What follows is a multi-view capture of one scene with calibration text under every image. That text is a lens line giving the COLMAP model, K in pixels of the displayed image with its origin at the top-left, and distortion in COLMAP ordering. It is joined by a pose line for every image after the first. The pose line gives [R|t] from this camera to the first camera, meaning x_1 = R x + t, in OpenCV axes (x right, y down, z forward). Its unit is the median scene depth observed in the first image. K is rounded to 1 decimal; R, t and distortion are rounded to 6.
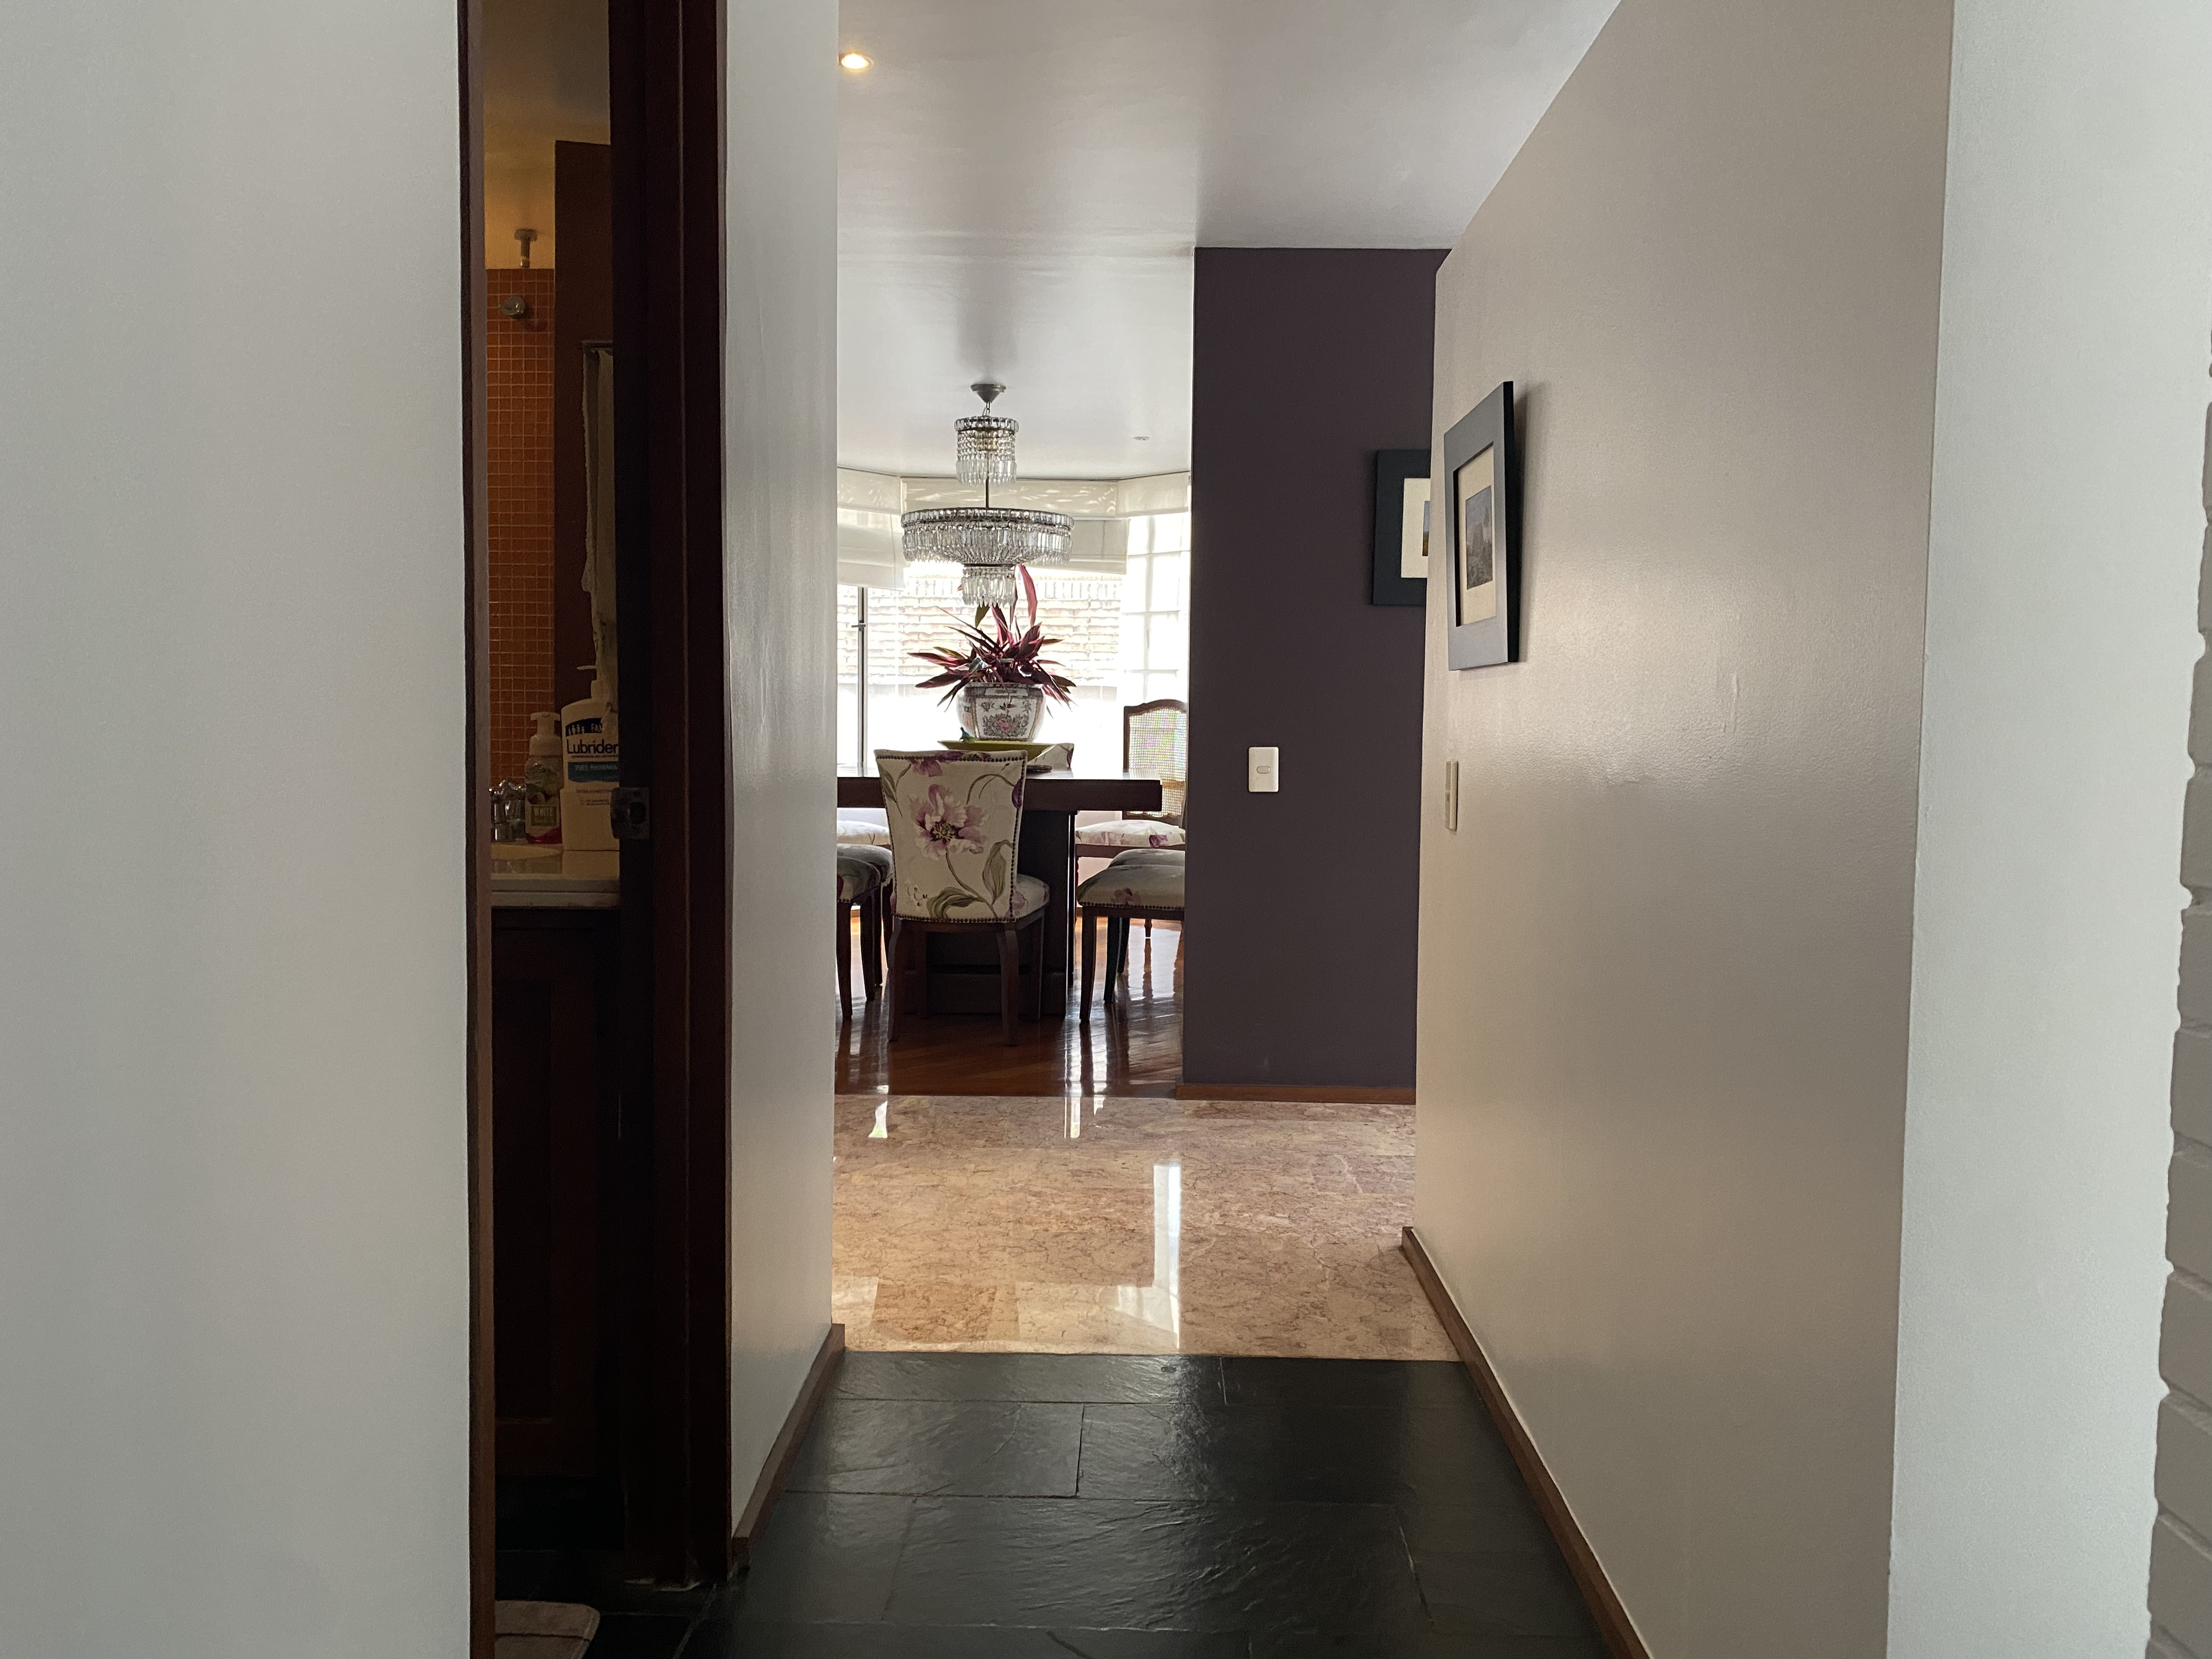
lens RADIAL K [[1700.5, 0, 1106.0], [0, 1700.5, 829.5], [0, 0, 1]] dist [-0.014912, 0.047418]
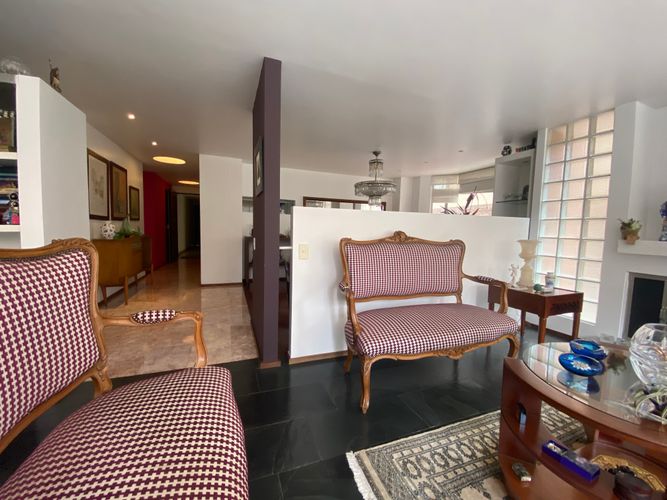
lens RADIAL K [[269.0, 0, 333.5], [0, 269.0, 250.0], [0, 0, 1]] dist [0.030581, -0.024182]
pose [[0.365107, 0.066018, -0.928622, 0.509669], [-0.078471, 0.996115, 0.039963, -0.041618], [0.927652, 0.058279, 0.368870, 0.667500]]
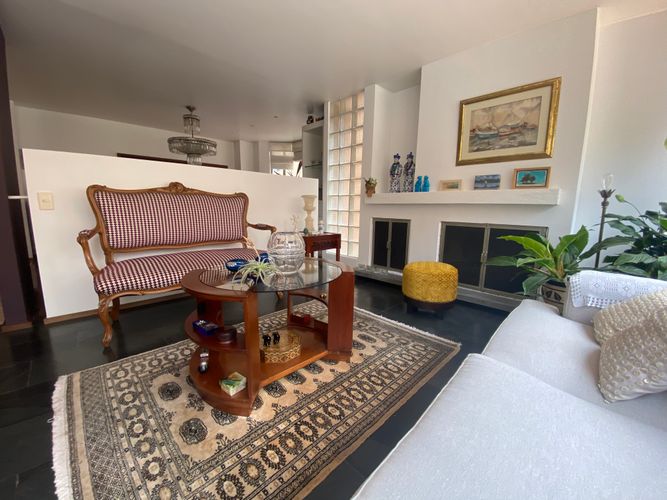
lens RADIAL K [[270.3, 0, 333.5], [0, 270.3, 250.0], [0, 0, 1]] dist [0.013537, -0.017109]
pose [[0.704995, 0.114427, -0.699920, 0.628823], [-0.054927, 0.992744, 0.106973, -0.018208], [0.707082, -0.036971, 0.706165, 0.769680]]
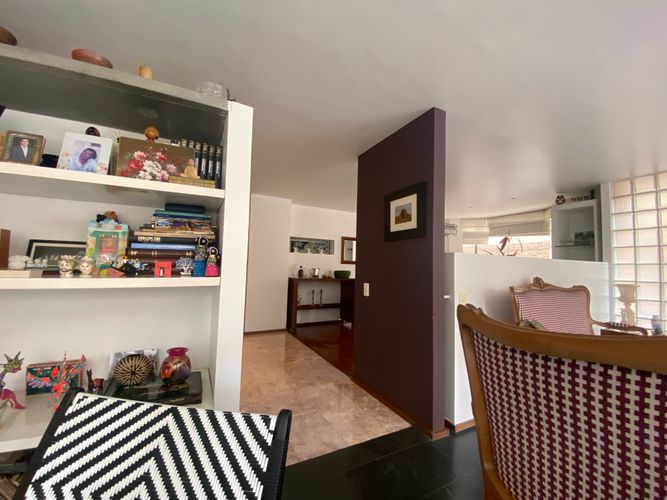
lens RADIAL K [[265.9, 0, 329.9], [0, 265.9, 250.2], [0, 0, 1]] dist [0.007328, -0.015008]
pose [[0.457091, -0.056031, -0.887653, 0.390235], [-0.075562, 0.991959, -0.101525, -0.038711], [0.886204, 0.113479, 0.449182, 0.476782]]
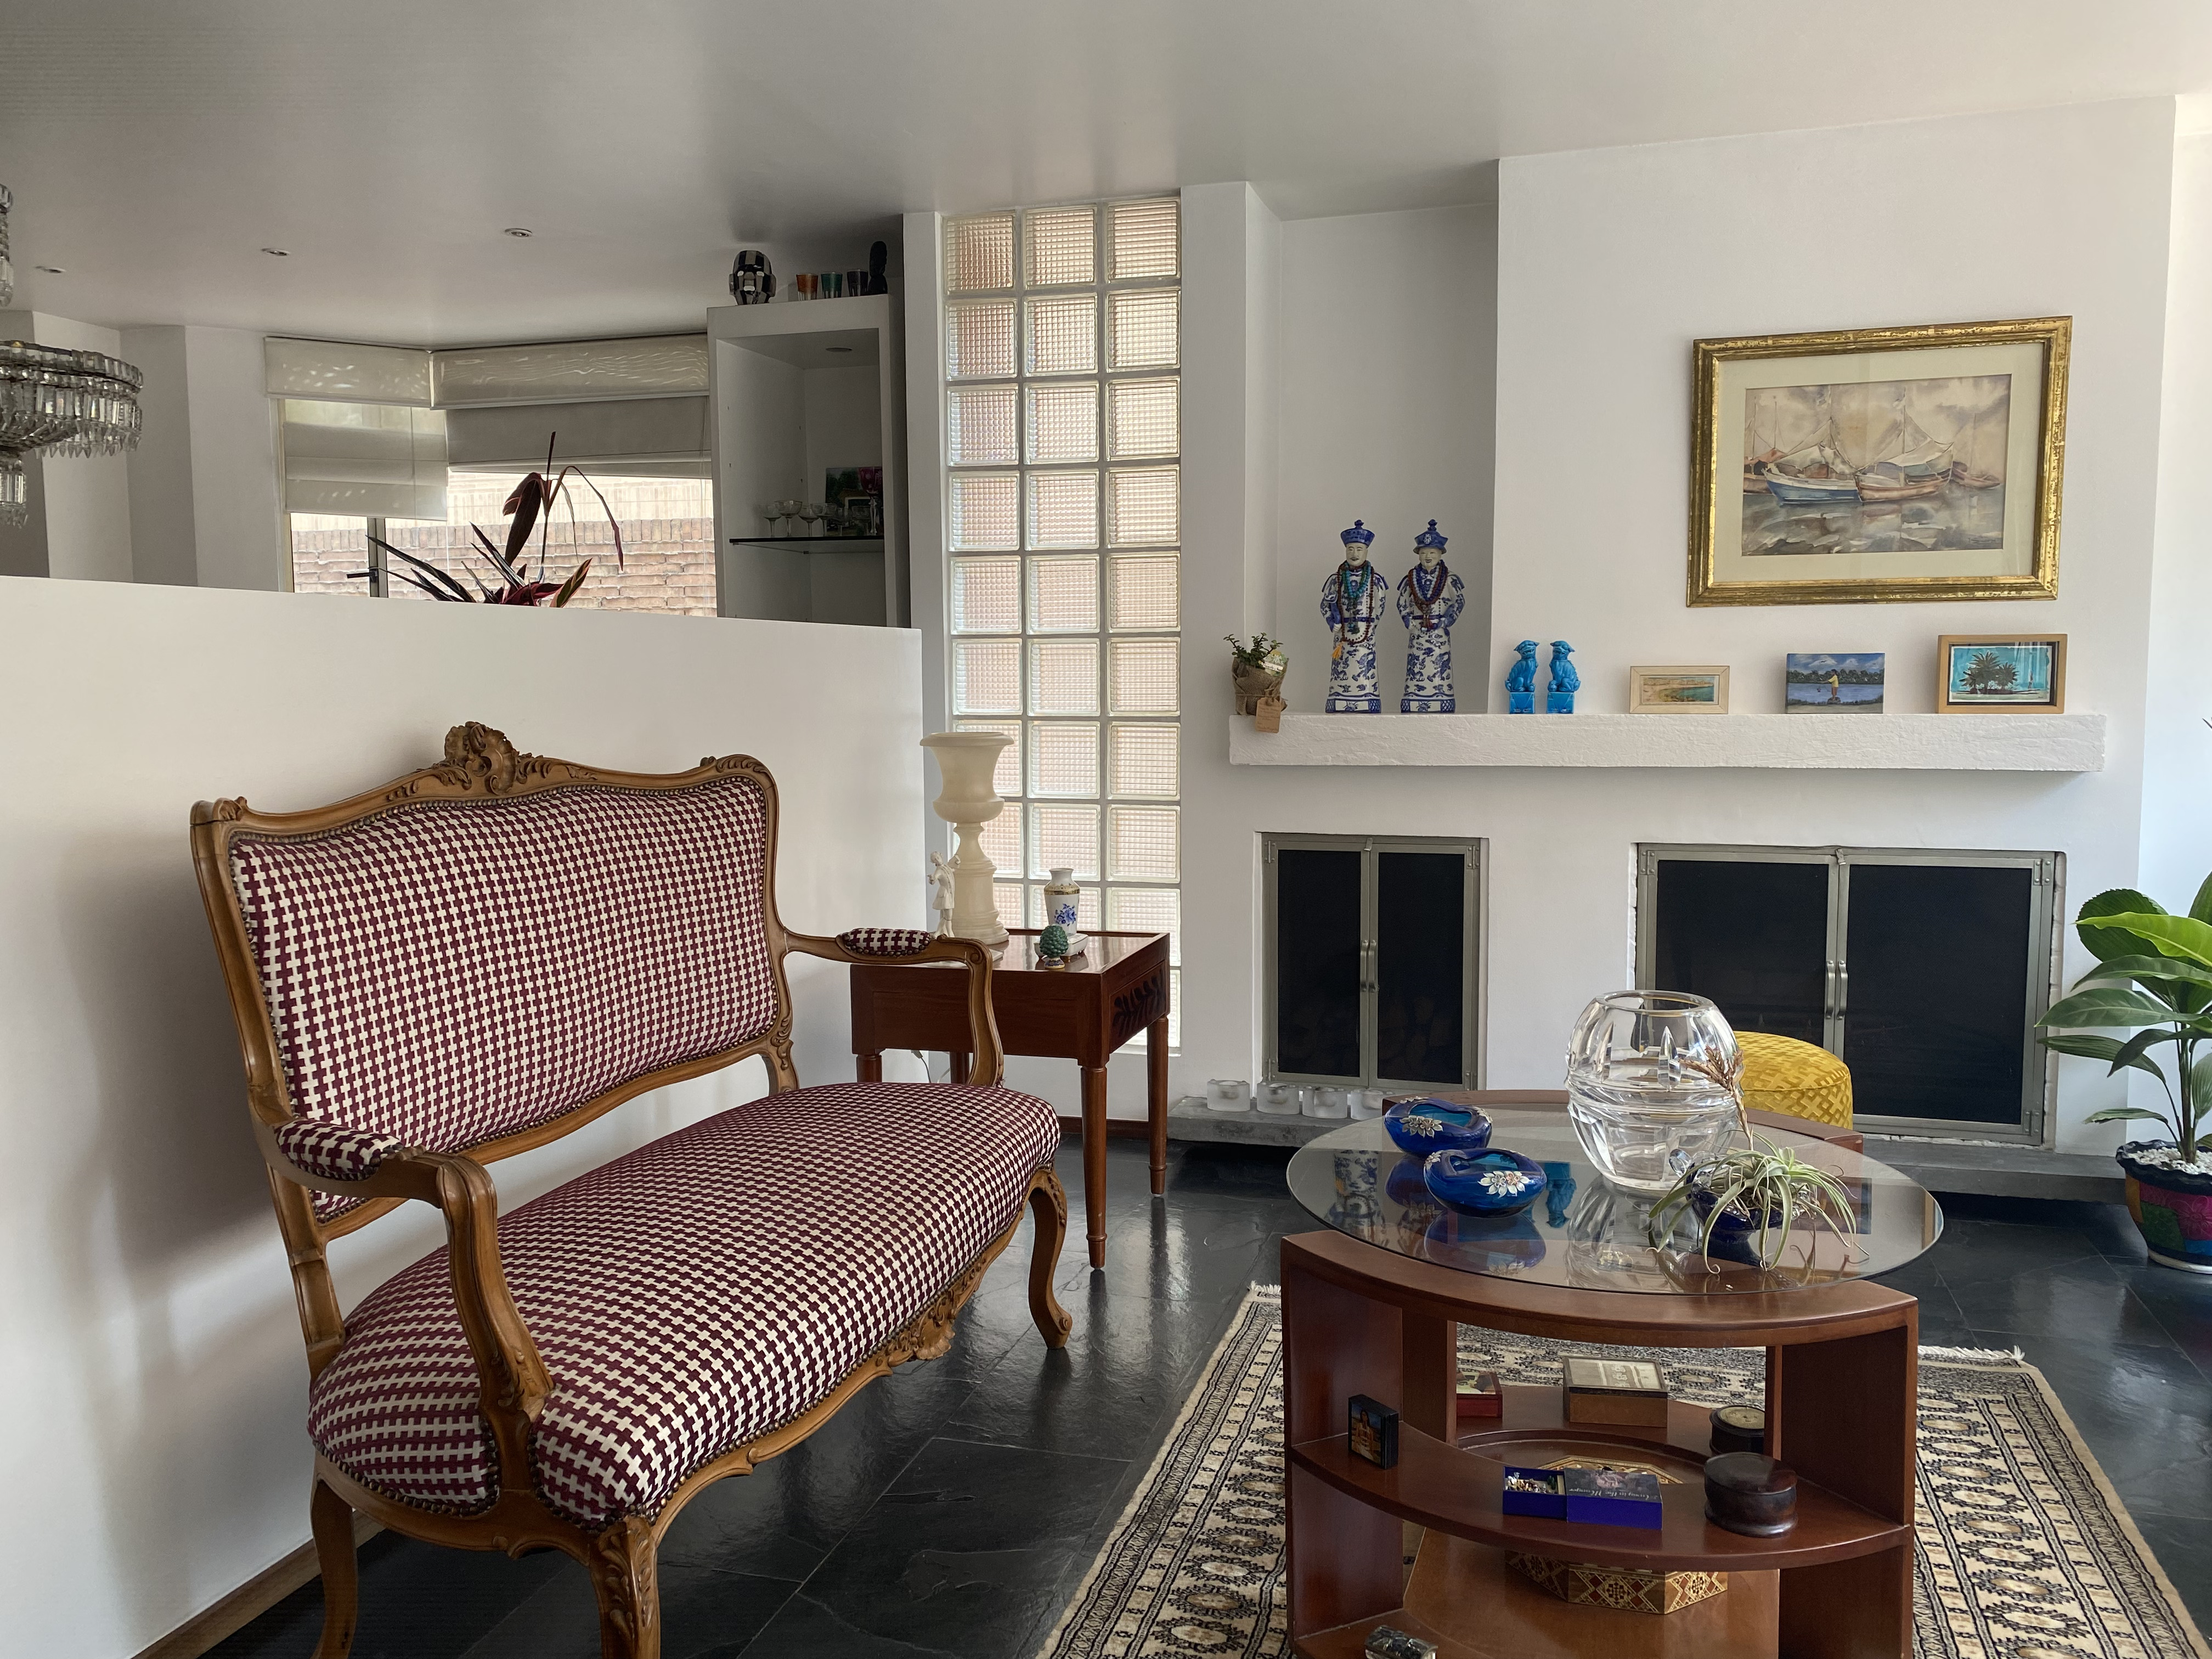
lens RADIAL K [[1700.5, 0, 1106.0], [0, 1700.5, 829.5], [0, 0, 1]] dist [-0.014912, 0.047418]
pose [[0.960315, 0.006935, -0.278832, 0.433957], [0.000234, 0.999670, 0.025670, -0.046706], [0.278918, -0.024716, 0.959997, 0.569335]]
